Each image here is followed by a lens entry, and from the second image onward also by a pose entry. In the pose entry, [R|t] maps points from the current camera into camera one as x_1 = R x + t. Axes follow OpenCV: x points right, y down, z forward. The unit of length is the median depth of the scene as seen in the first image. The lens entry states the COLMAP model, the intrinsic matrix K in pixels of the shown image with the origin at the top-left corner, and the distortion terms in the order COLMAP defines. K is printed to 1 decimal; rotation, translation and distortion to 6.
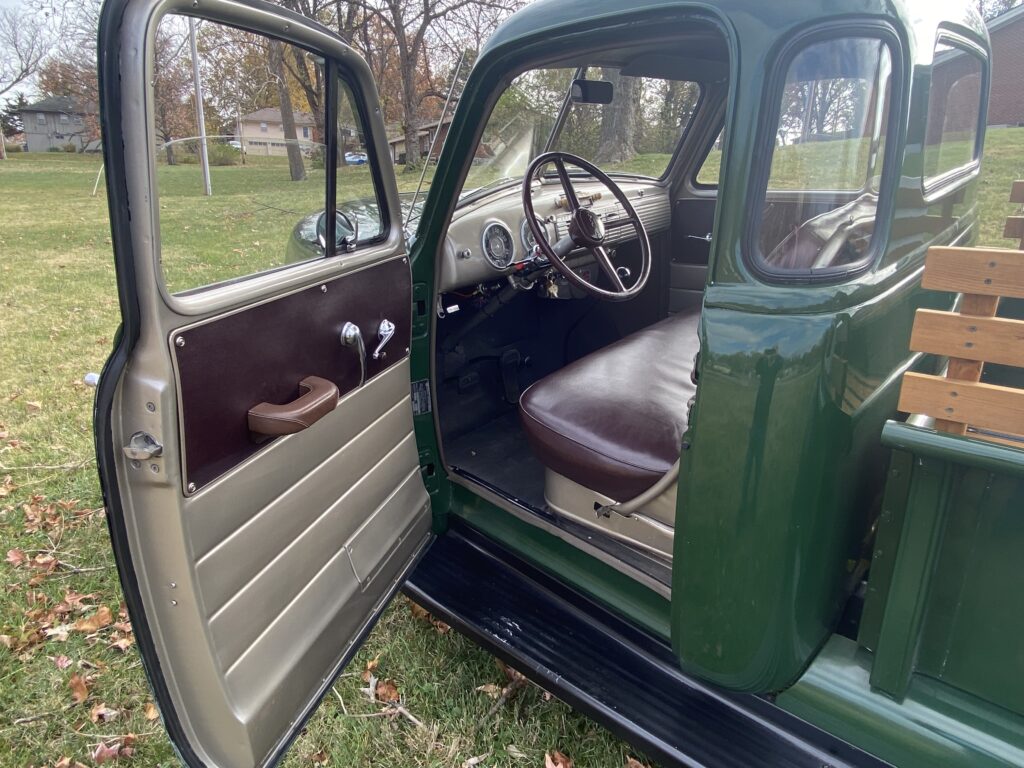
lens RADIAL K [[600.9, 0, 512.0], [0, 600.9, 384.0], [0, 0, 1]] dist [0.004306, 0.000290]
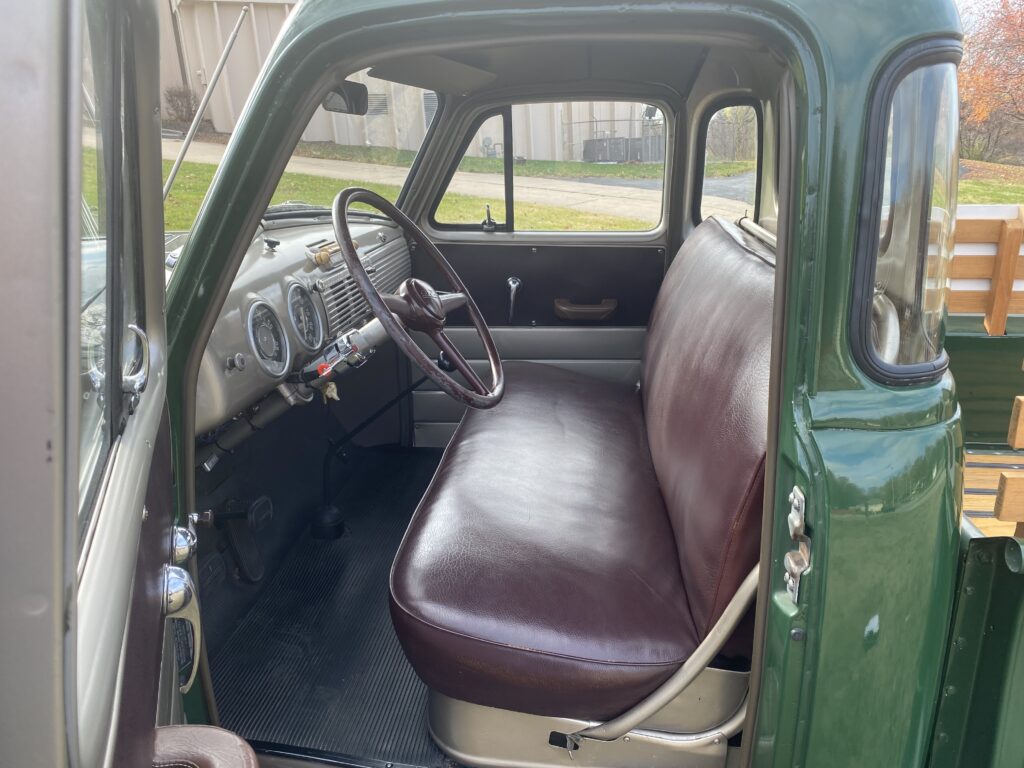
lens RADIAL K [[764.5, 0, 512.0], [0, 764.5, 384.0], [0, 0, 1]] dist [0.004161, 0.001606]
pose [[0.832855, -0.131411, 0.537665, -0.251084], [0.181192, 0.982613, -0.040509, -0.122901], [-0.522994, 0.131158, 0.842185, 0.270920]]
